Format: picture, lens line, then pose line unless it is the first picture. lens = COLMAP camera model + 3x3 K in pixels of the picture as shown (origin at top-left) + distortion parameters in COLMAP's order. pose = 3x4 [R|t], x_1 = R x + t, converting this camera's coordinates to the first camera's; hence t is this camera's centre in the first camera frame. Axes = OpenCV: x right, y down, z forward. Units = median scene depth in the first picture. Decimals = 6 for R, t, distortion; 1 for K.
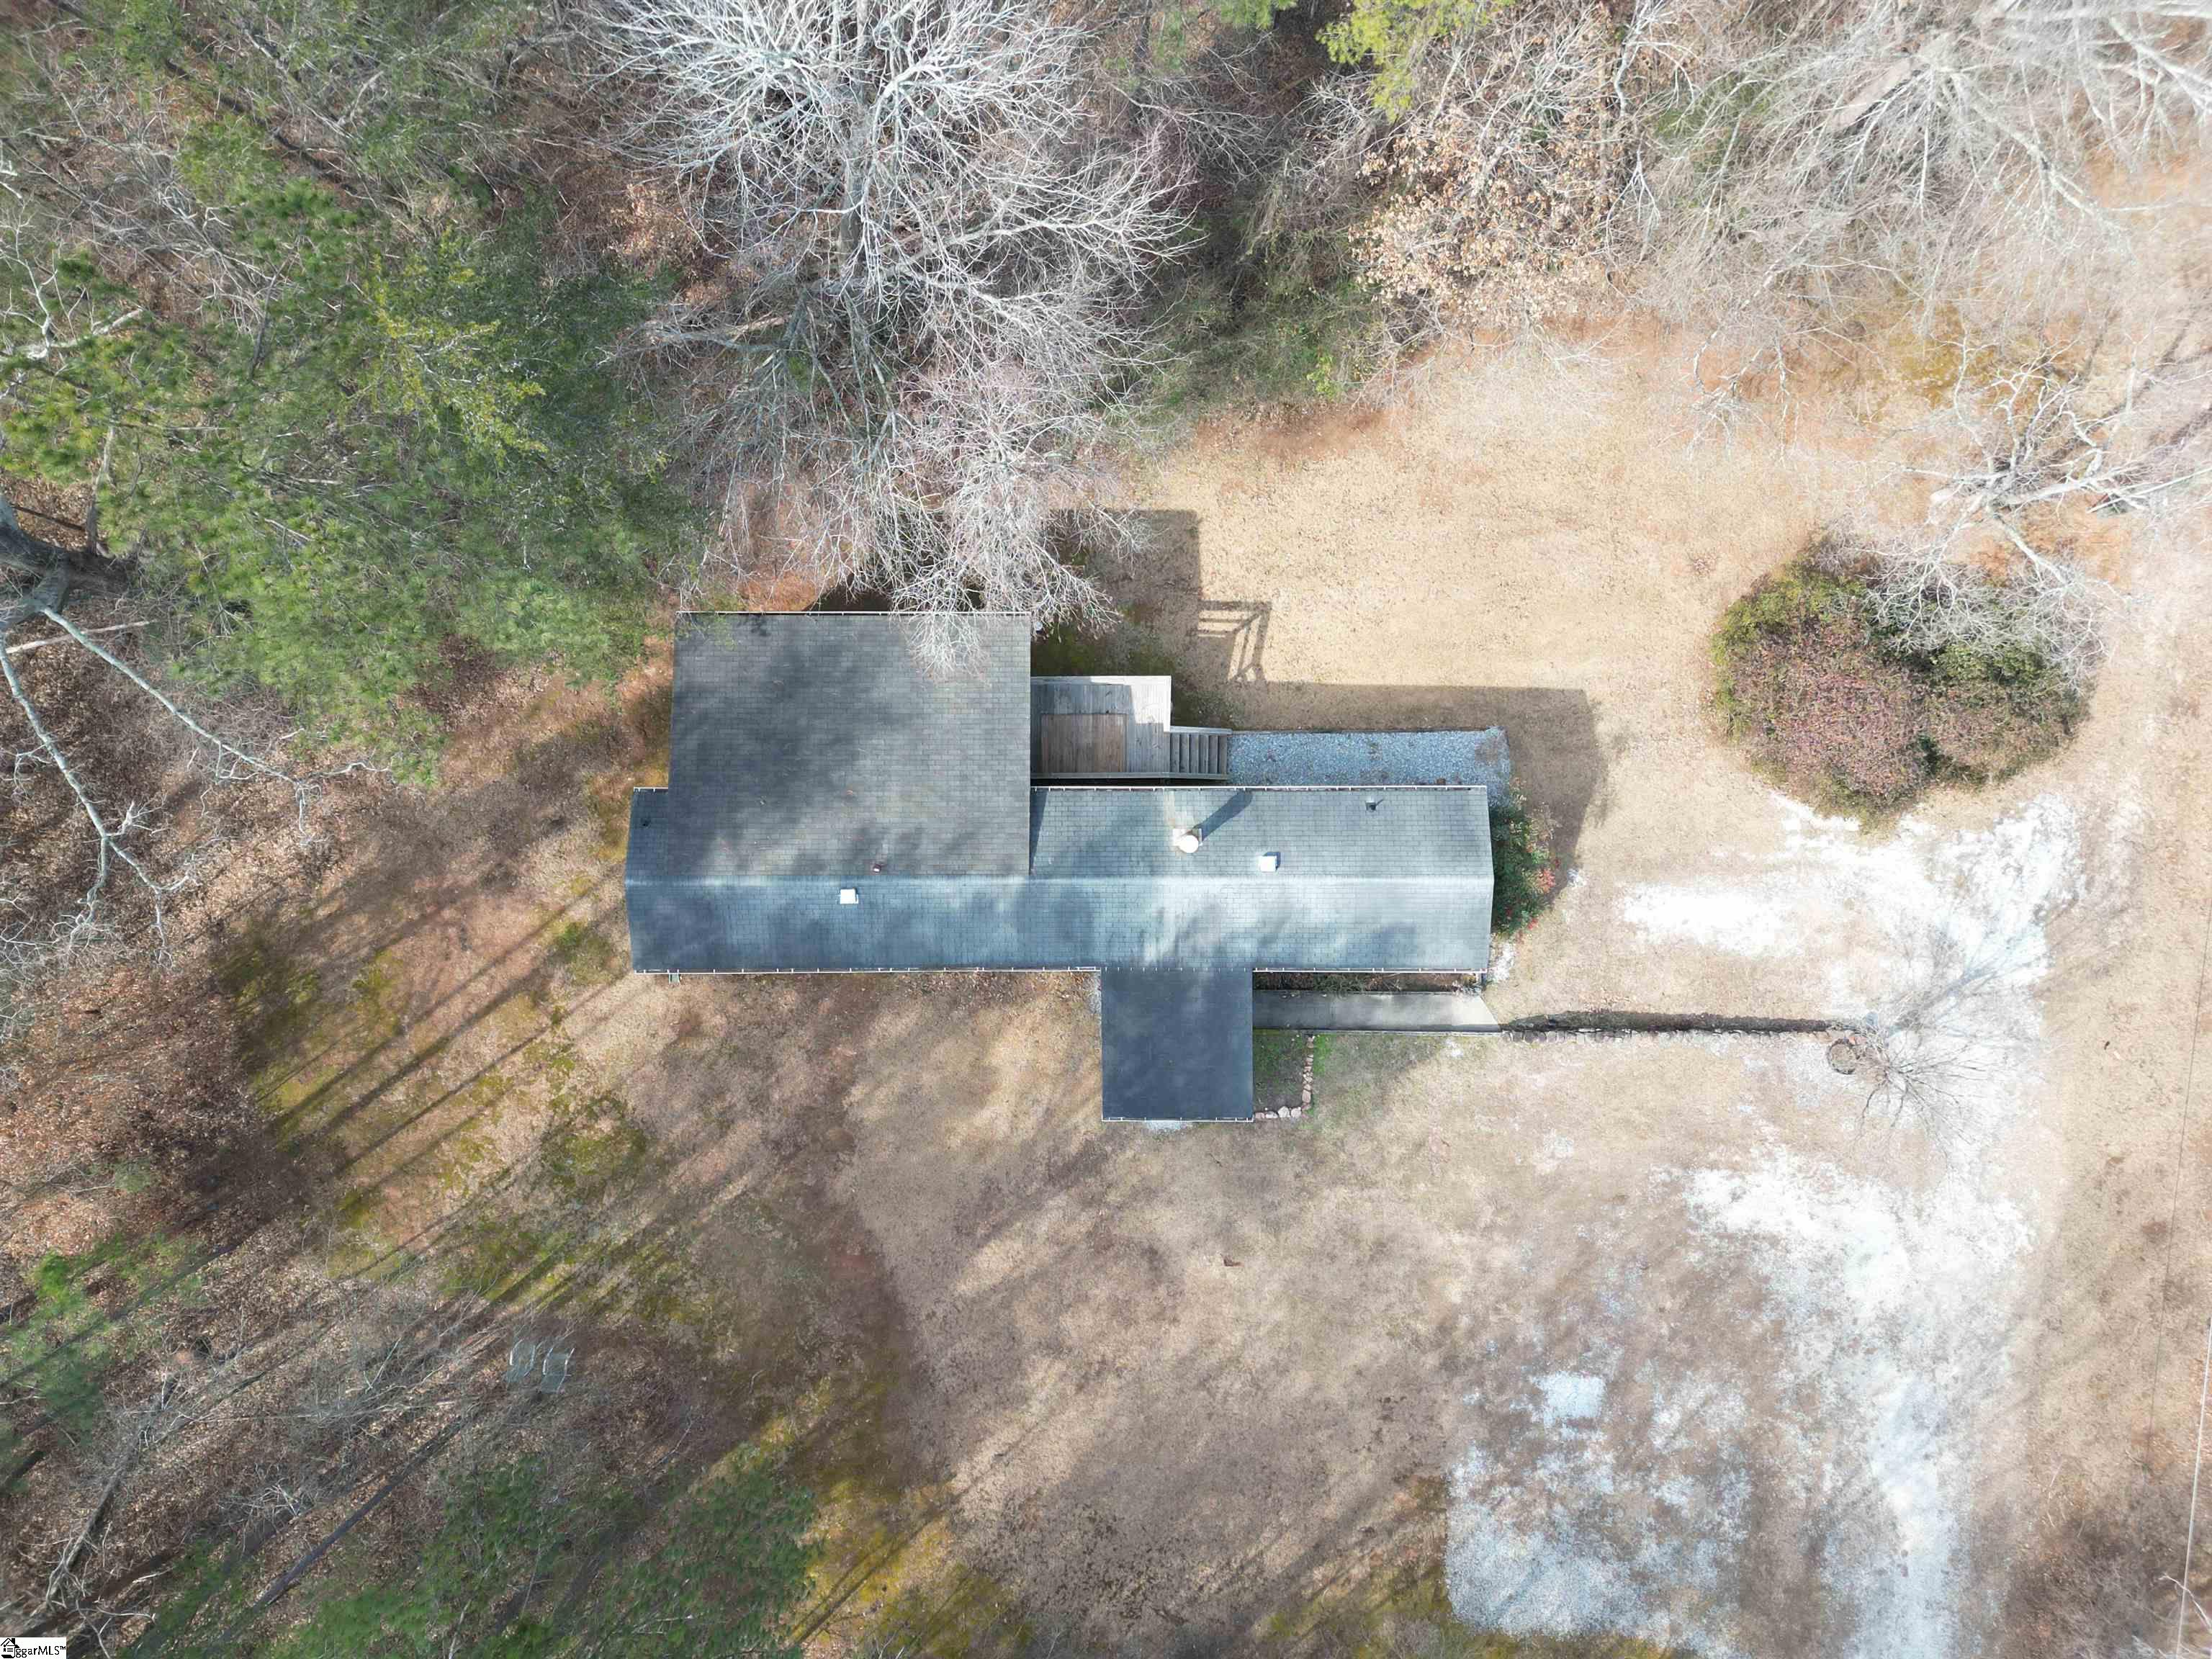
lens RADIAL K [[1540.0, 0, 1094.6], [0, 1540.0, 828.5], [0, 0, 1]] dist [0.054513, -0.047953]
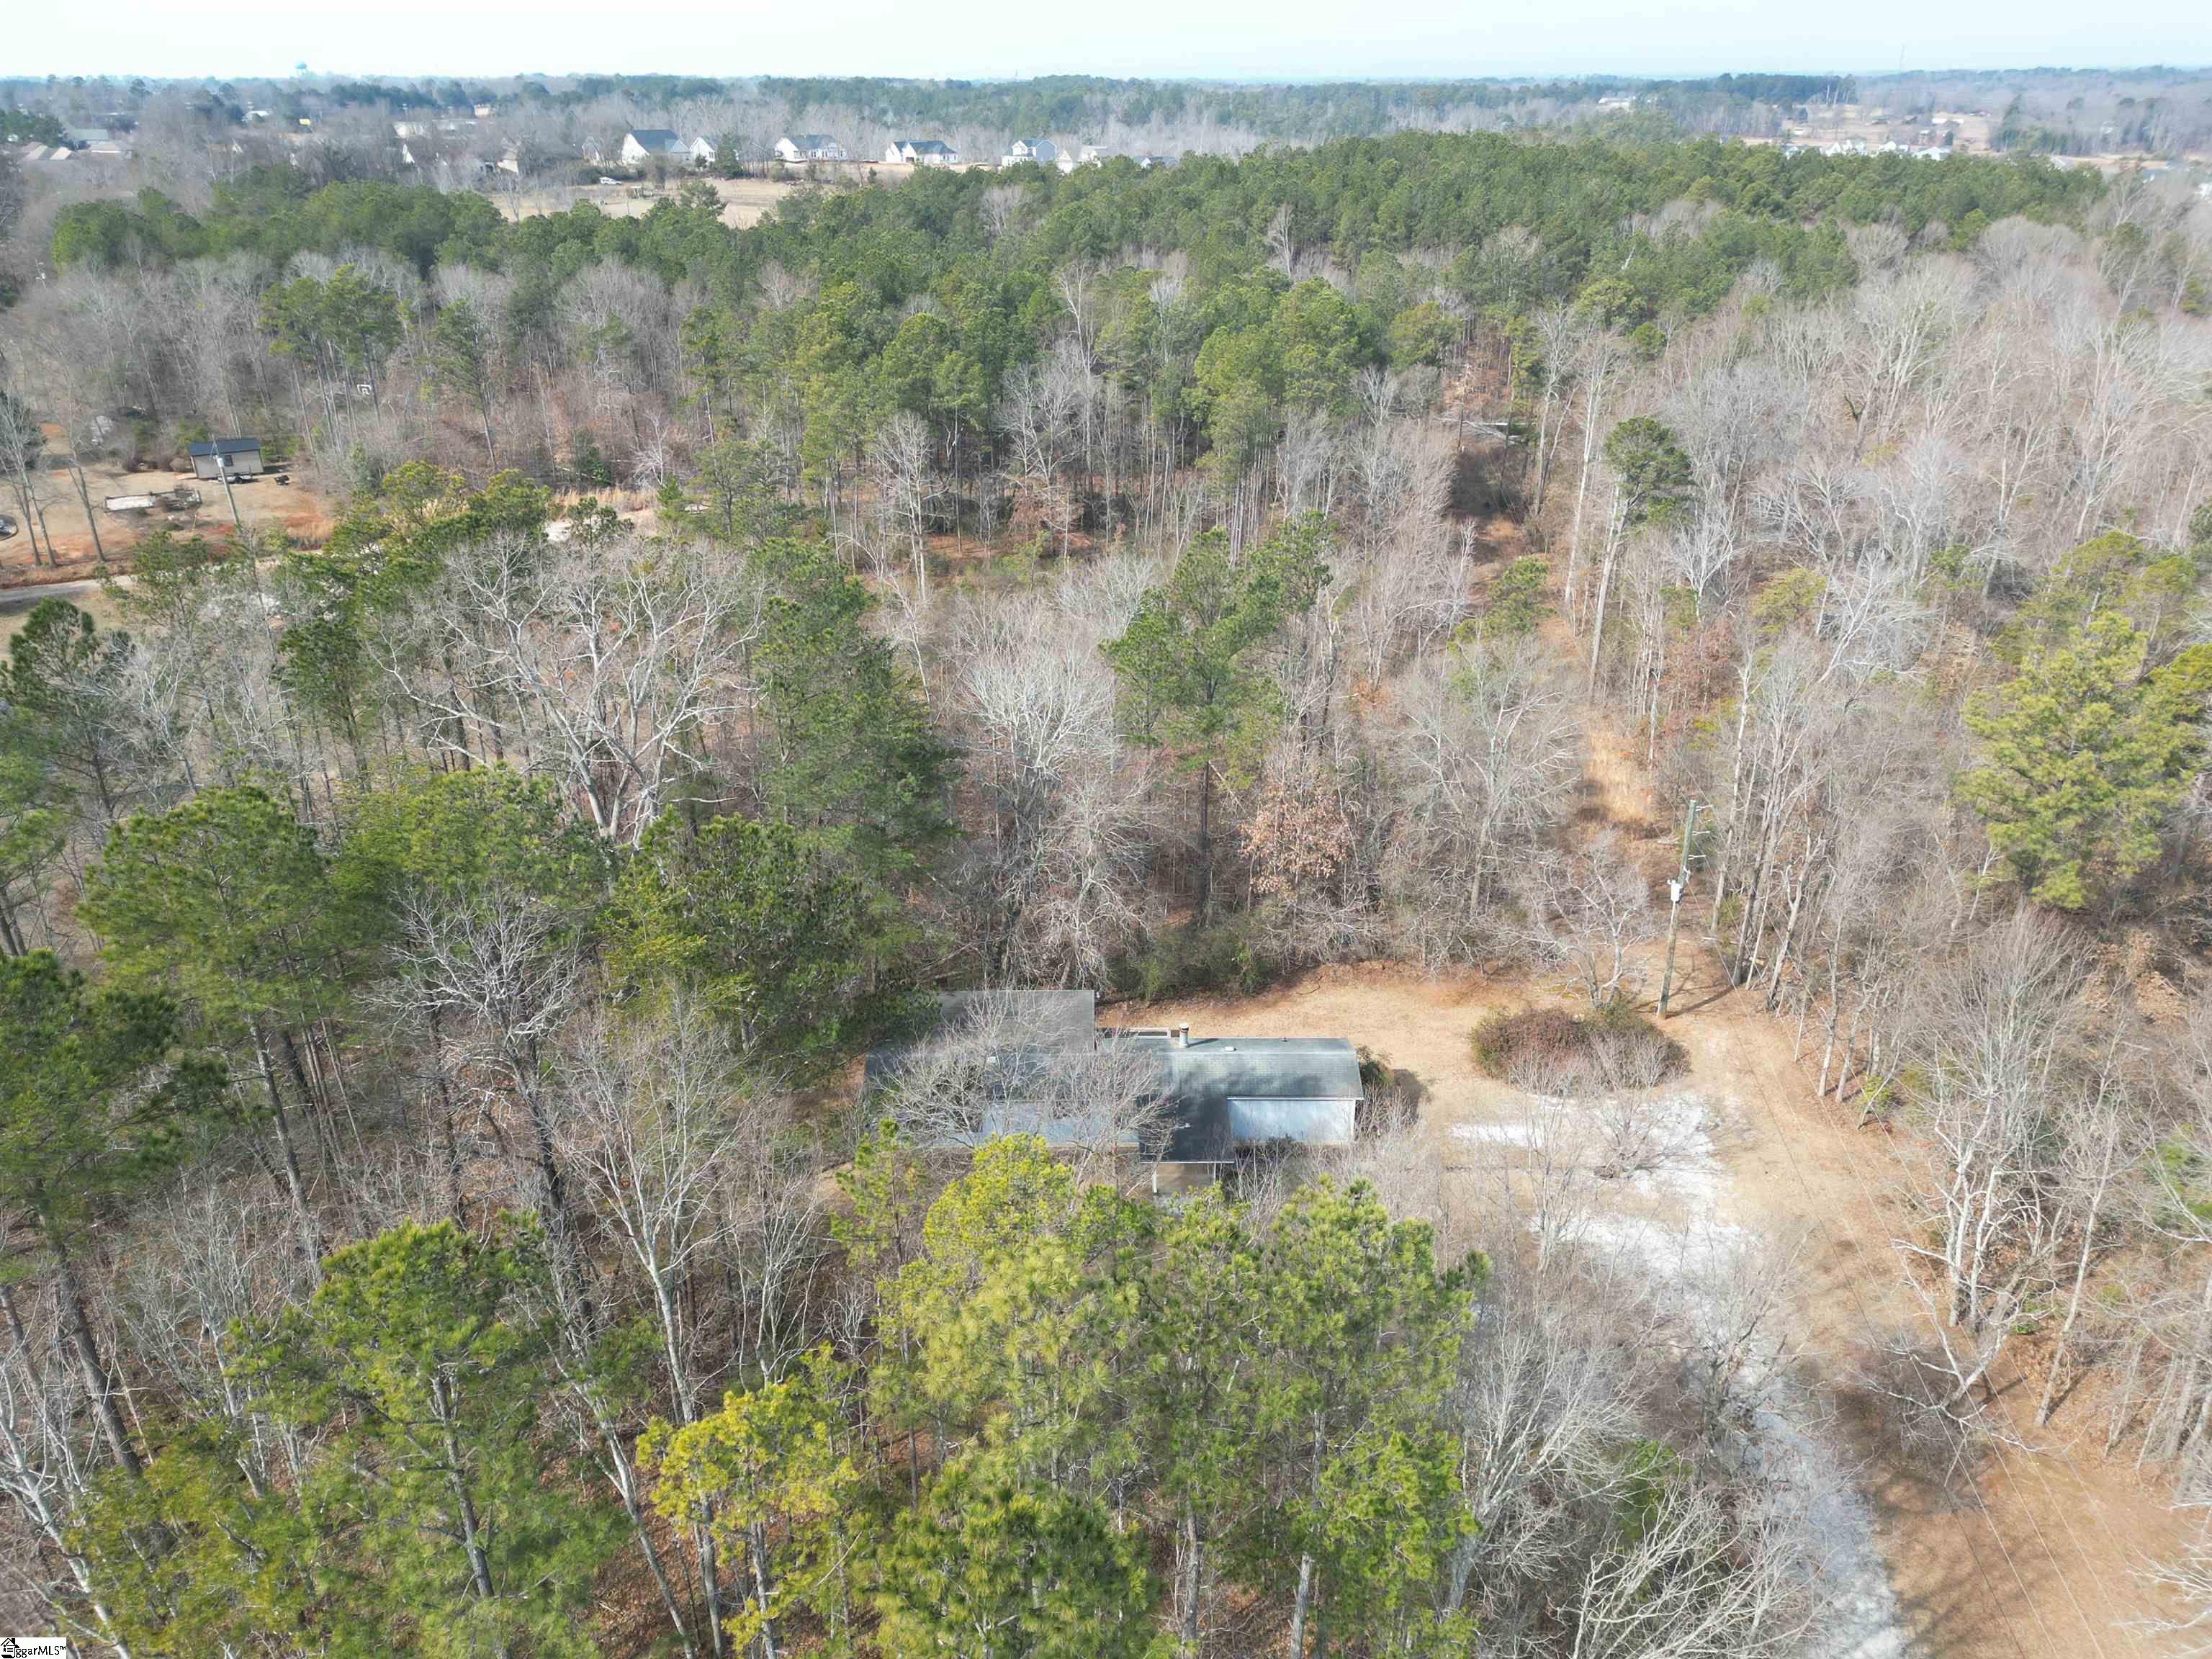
lens RADIAL K [[1540.0, 0, 1094.6], [0, 1540.0, 828.5], [0, 0, 1]] dist [0.054513, -0.047953]
pose [[0.999976, 0.004559, 0.005237, -0.050771], [0.002744, 0.433384, -0.901205, 1.448054], [-0.006378, 0.901198, 0.433361, -0.003061]]
